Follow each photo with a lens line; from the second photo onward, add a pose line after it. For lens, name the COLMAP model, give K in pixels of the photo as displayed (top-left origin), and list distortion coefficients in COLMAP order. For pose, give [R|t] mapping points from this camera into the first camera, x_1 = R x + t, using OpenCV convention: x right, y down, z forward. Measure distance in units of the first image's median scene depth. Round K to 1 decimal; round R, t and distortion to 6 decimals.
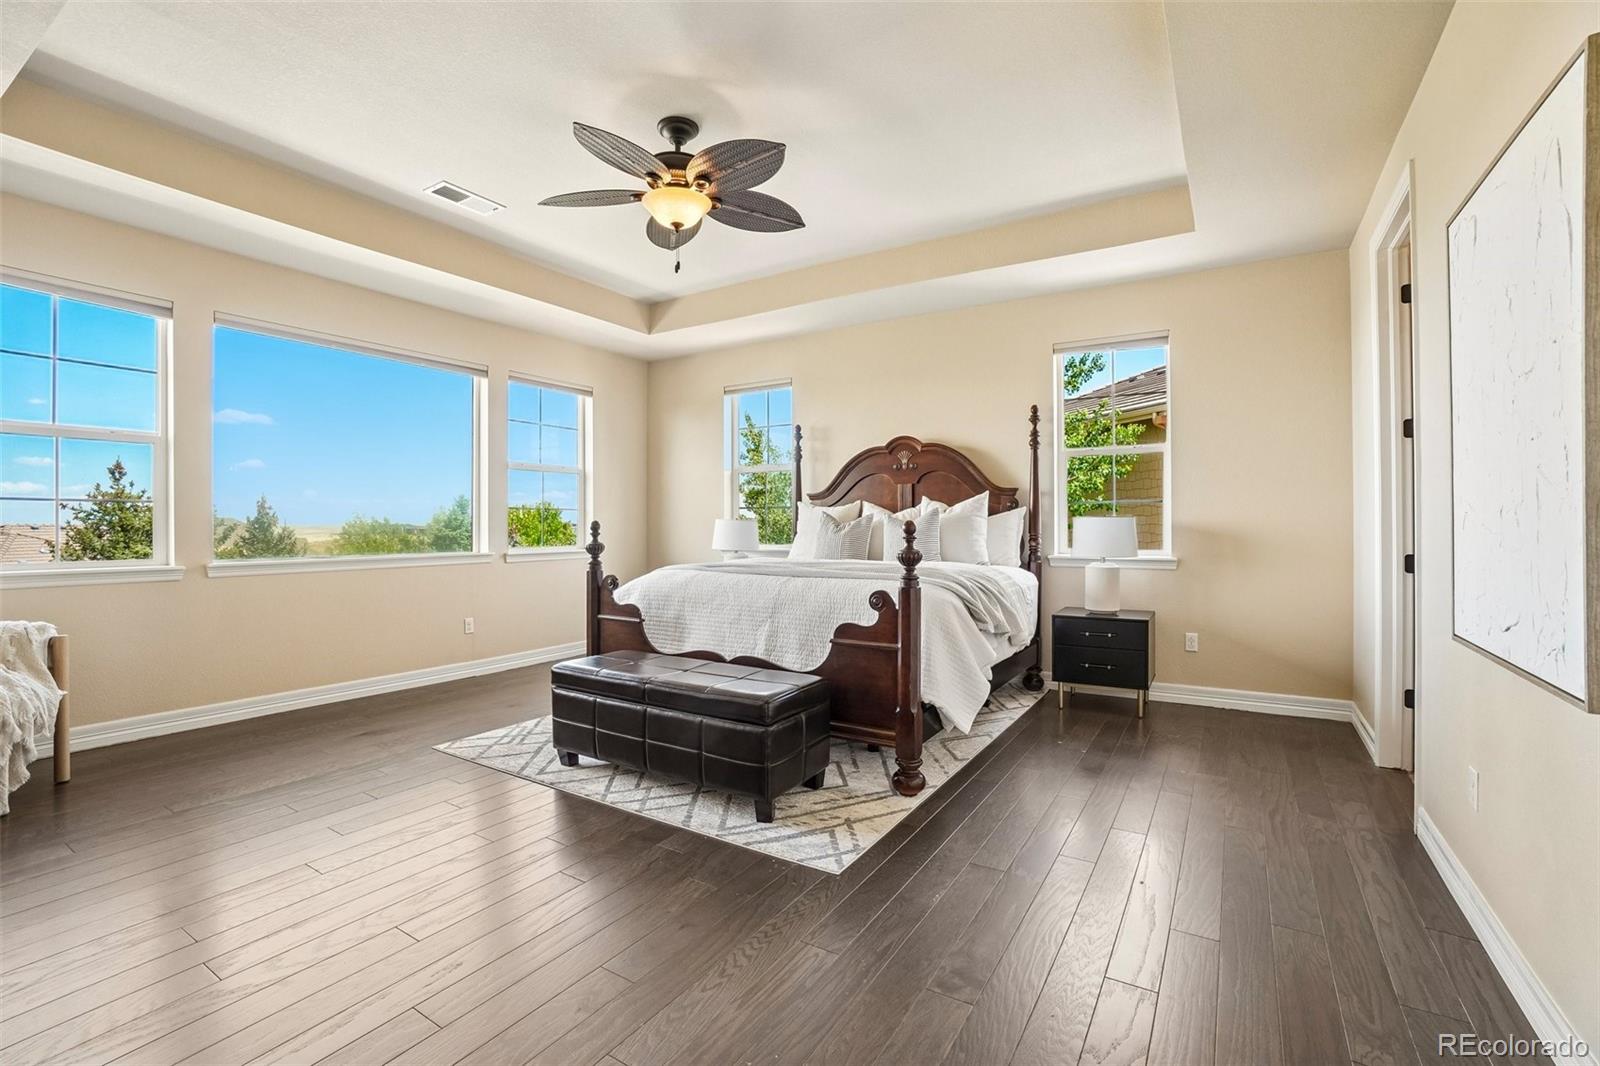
lens RADIAL K [[702.5, 0, 800.0], [0, 702.5, 533.0], [0, 0, 1]] dist [-0.045979, -0.000001]
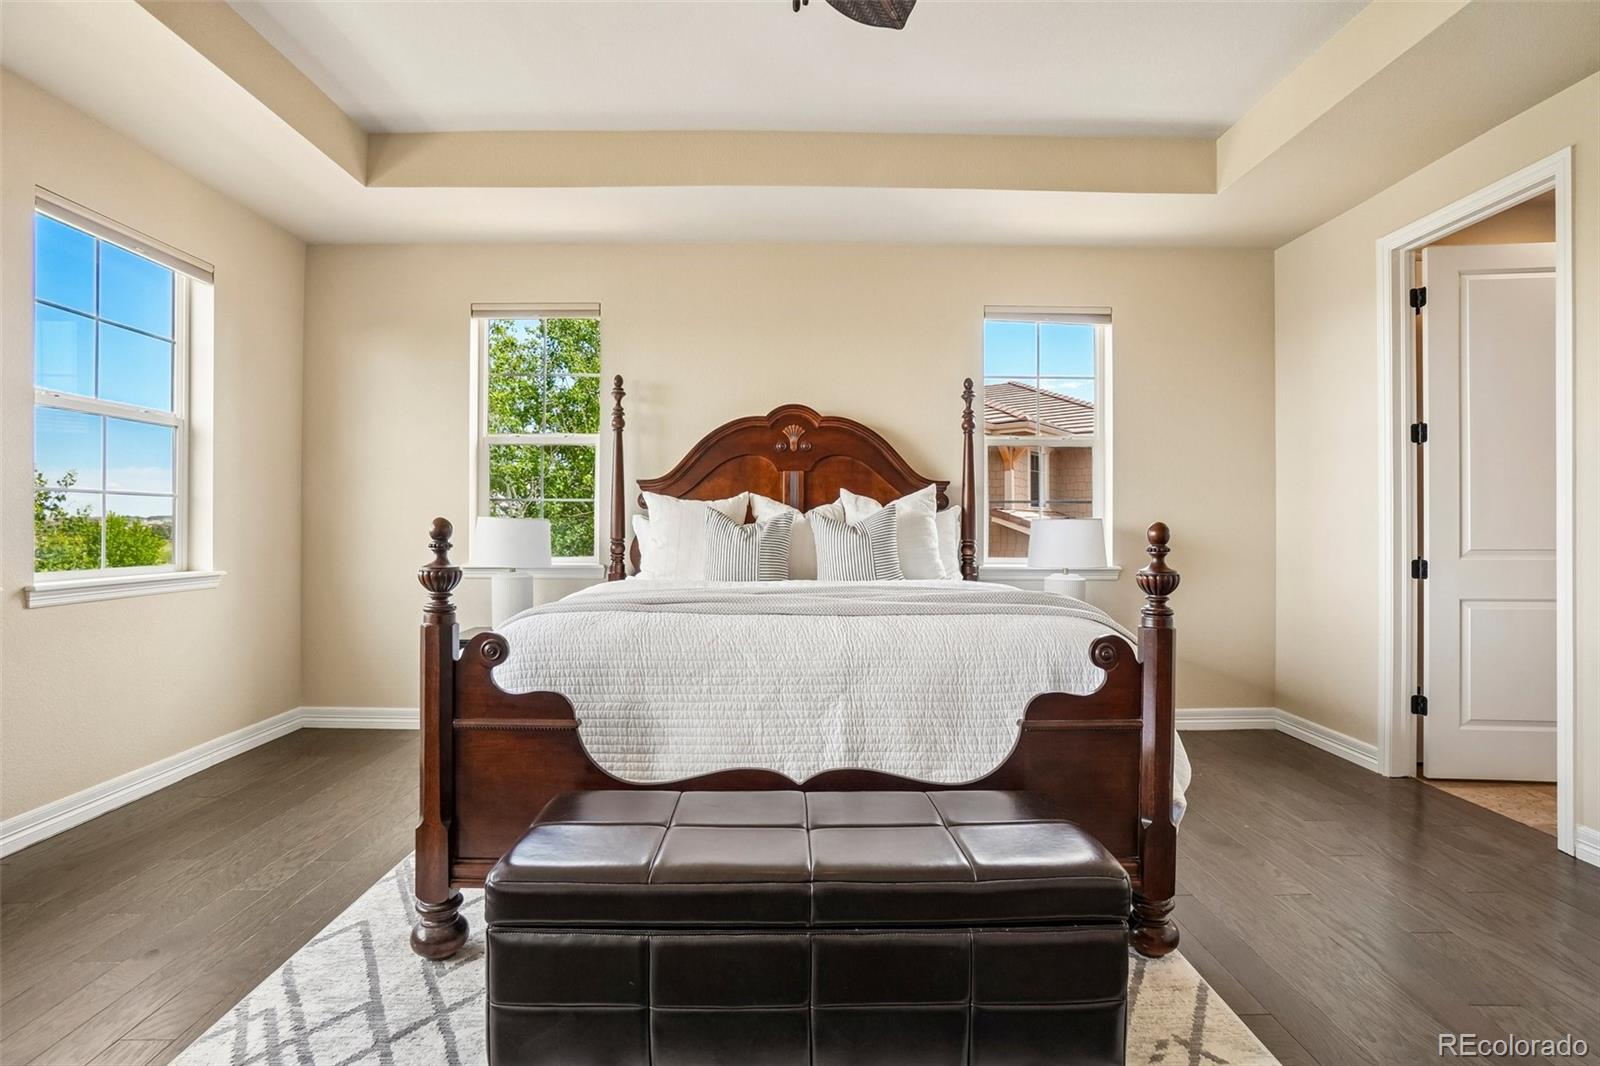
lens RADIAL K [[770.3, 0, 800.0], [0, 770.3, 533.0], [0, 0, 1]] dist [-0.046694, 0.016935]
pose [[0.840167, -0.000312, 0.542328, -0.303011], [0.002222, 0.999993, -0.002867, -0.004422], [-0.542324, 0.003614, 0.840162, 0.368254]]
